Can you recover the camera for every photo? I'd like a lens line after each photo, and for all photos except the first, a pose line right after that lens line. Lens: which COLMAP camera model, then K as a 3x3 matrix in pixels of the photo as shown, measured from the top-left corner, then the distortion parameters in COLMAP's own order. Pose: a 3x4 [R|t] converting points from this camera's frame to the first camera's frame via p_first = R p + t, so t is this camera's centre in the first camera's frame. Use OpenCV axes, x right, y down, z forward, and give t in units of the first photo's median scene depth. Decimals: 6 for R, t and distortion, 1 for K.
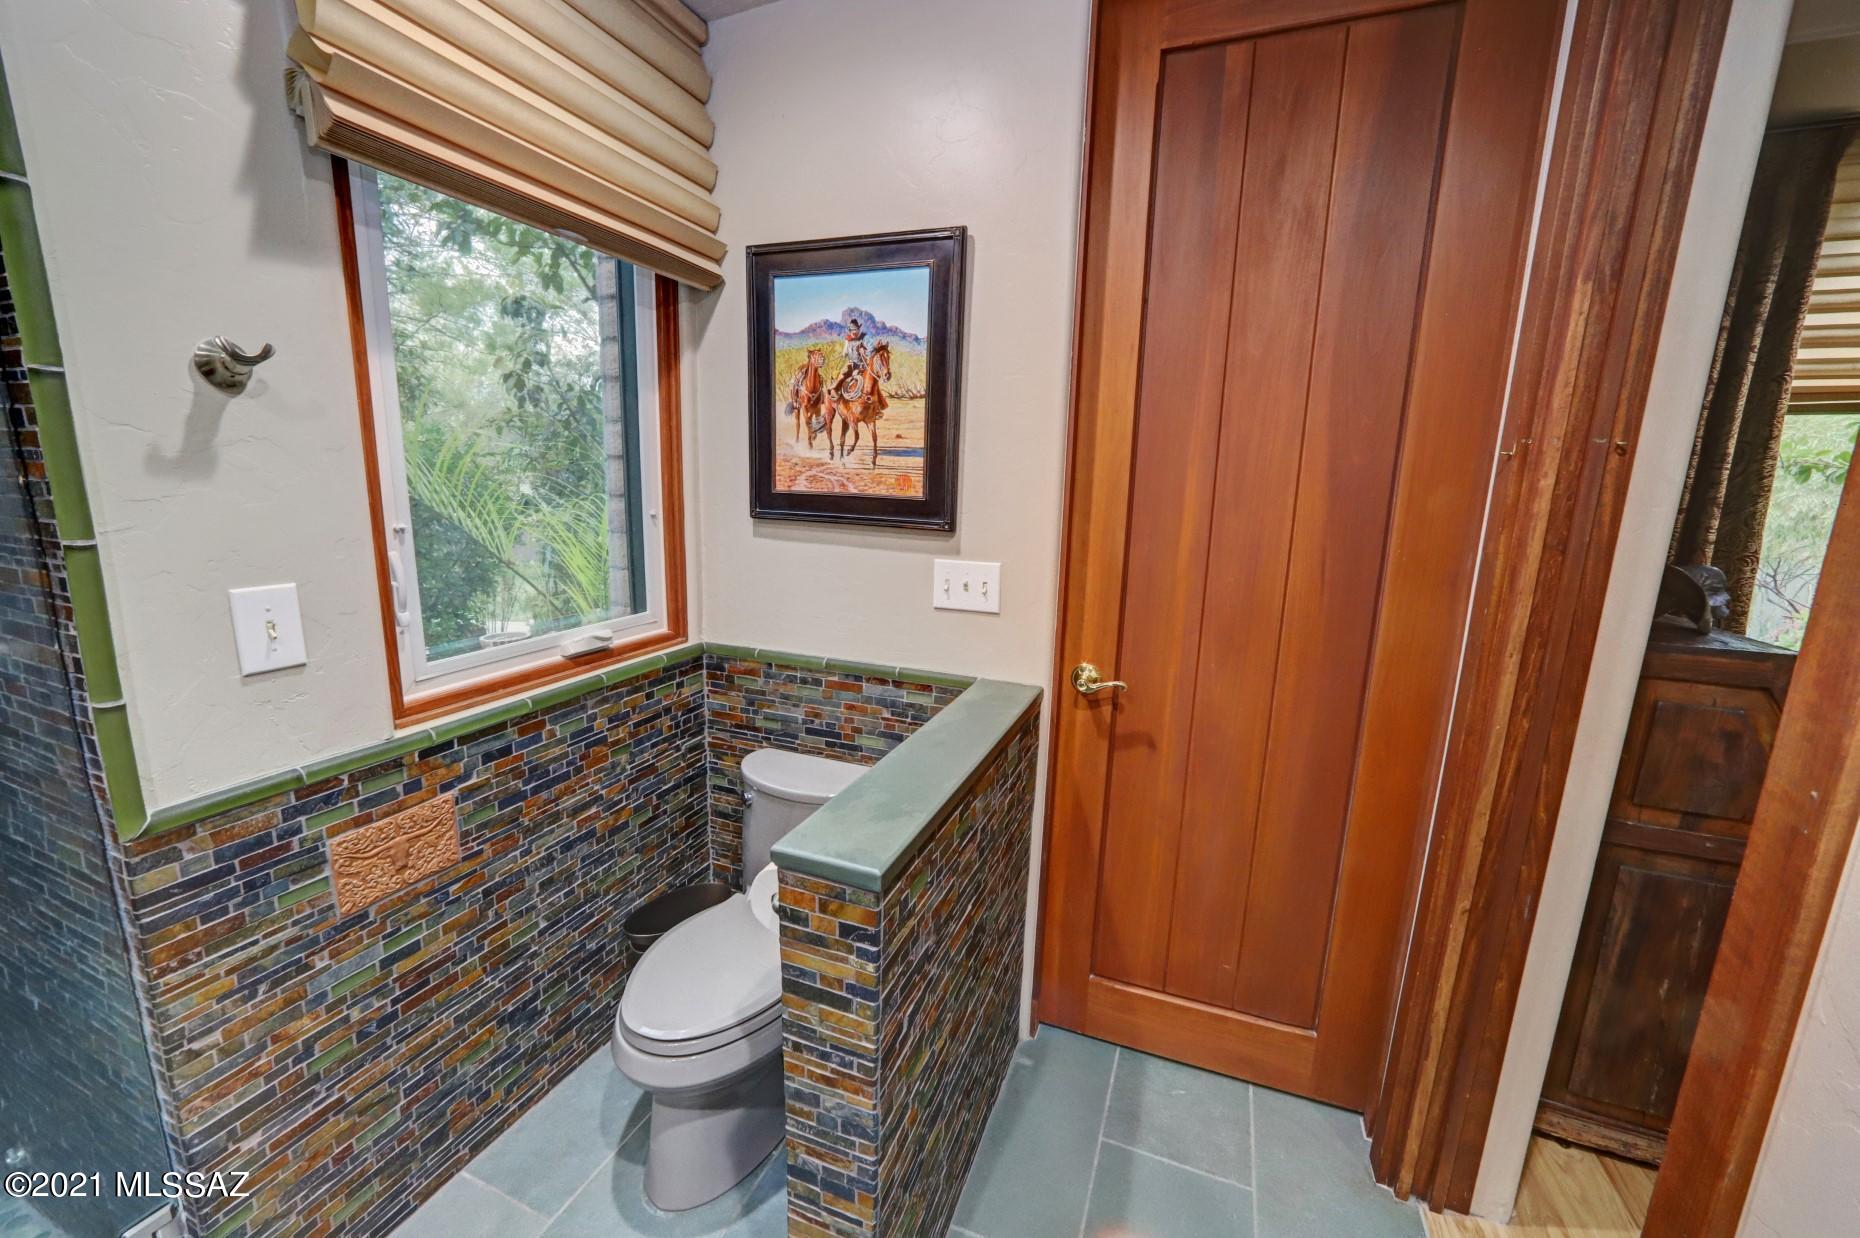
lens RADIAL K [[755.0, 0, 930.5], [0, 755.0, 619.4], [0, 0, 1]] dist [0.002608, 0.006976]
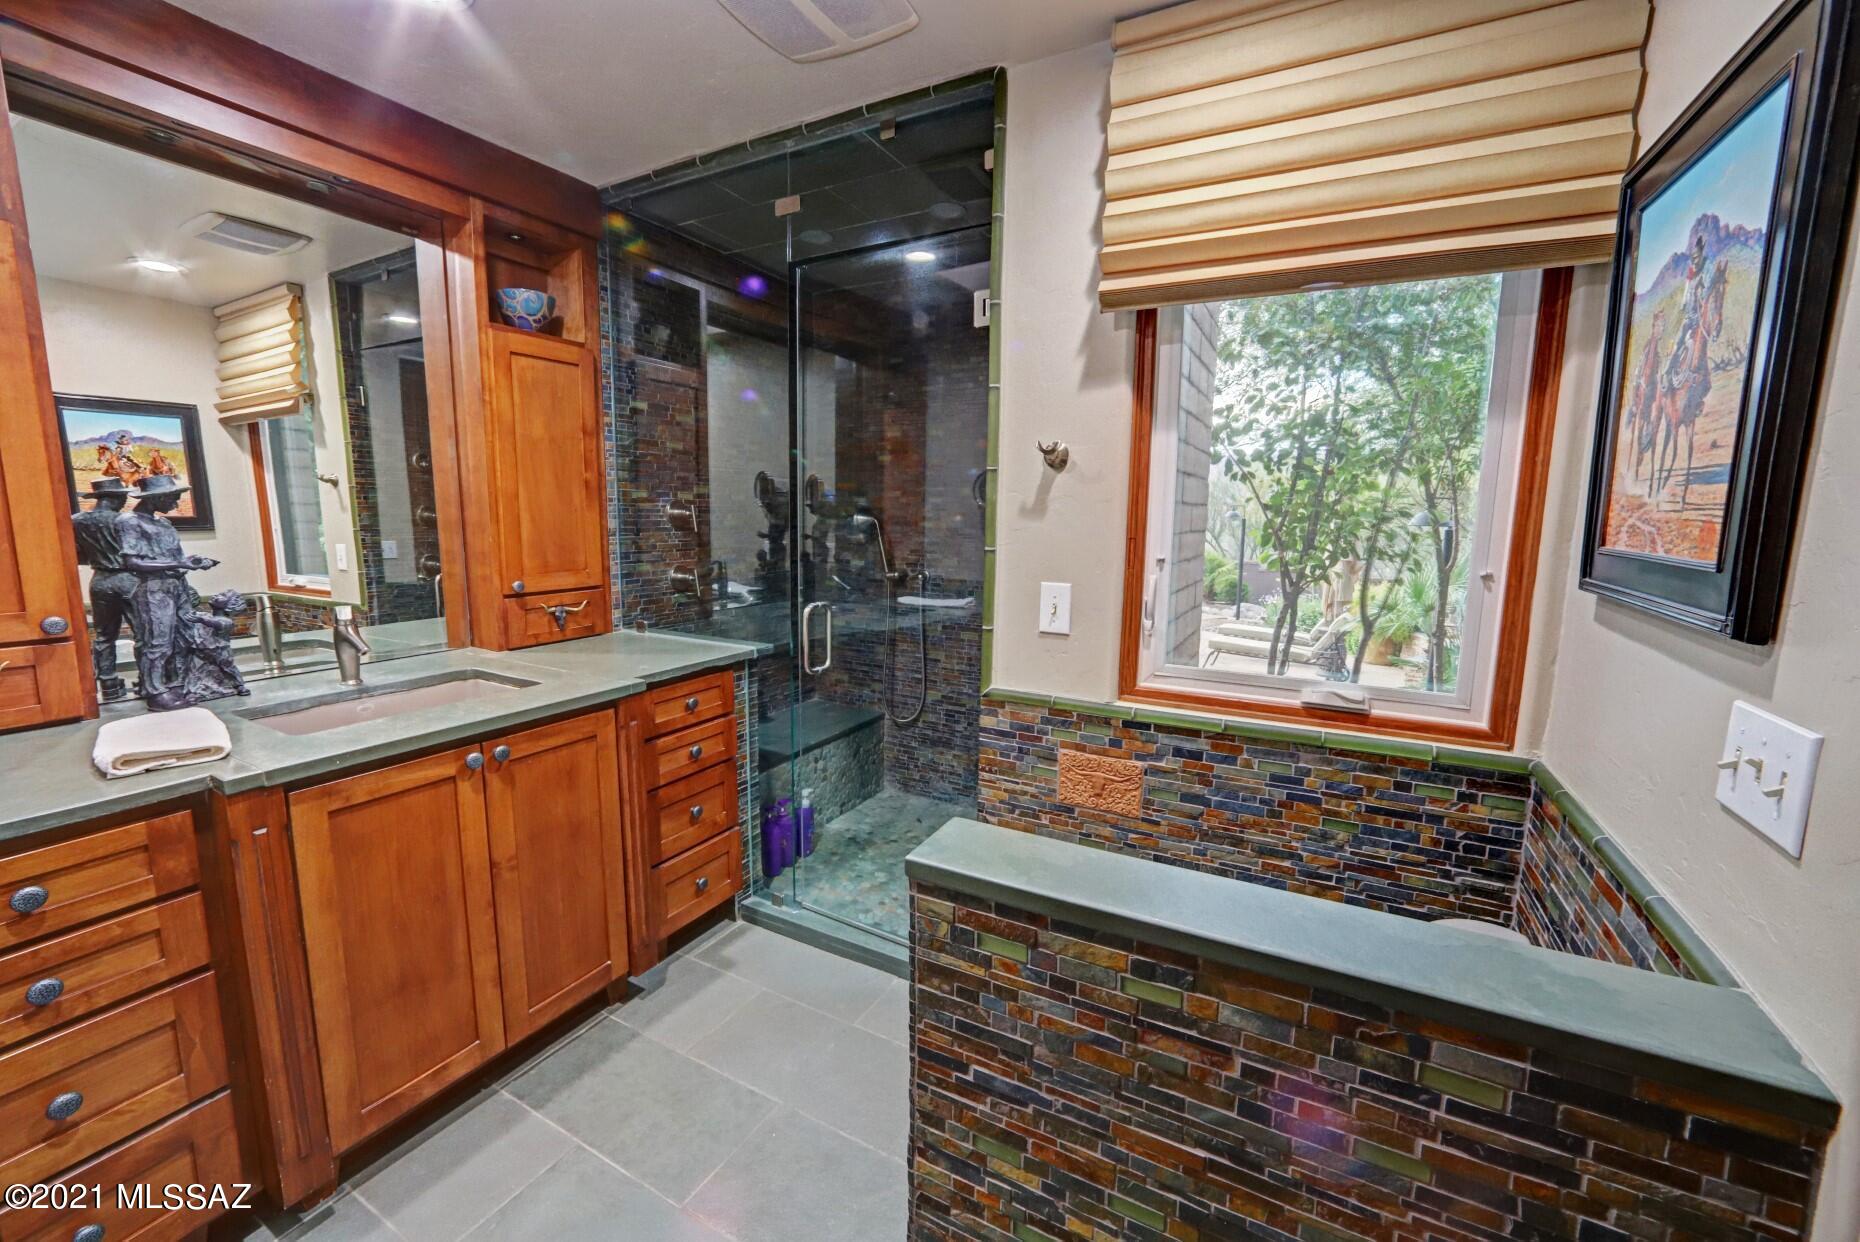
lens RADIAL K [[755.0, 0, 932.6], [0, 755.0, 617.2], [0, 0, 1]] dist [0.002608, 0.006976]
pose [[-0.094231, 0.118114, -0.988519, 0.560738], [-0.213871, 0.967352, 0.135972, -0.096276], [0.972306, 0.224228, -0.065893, 0.593864]]
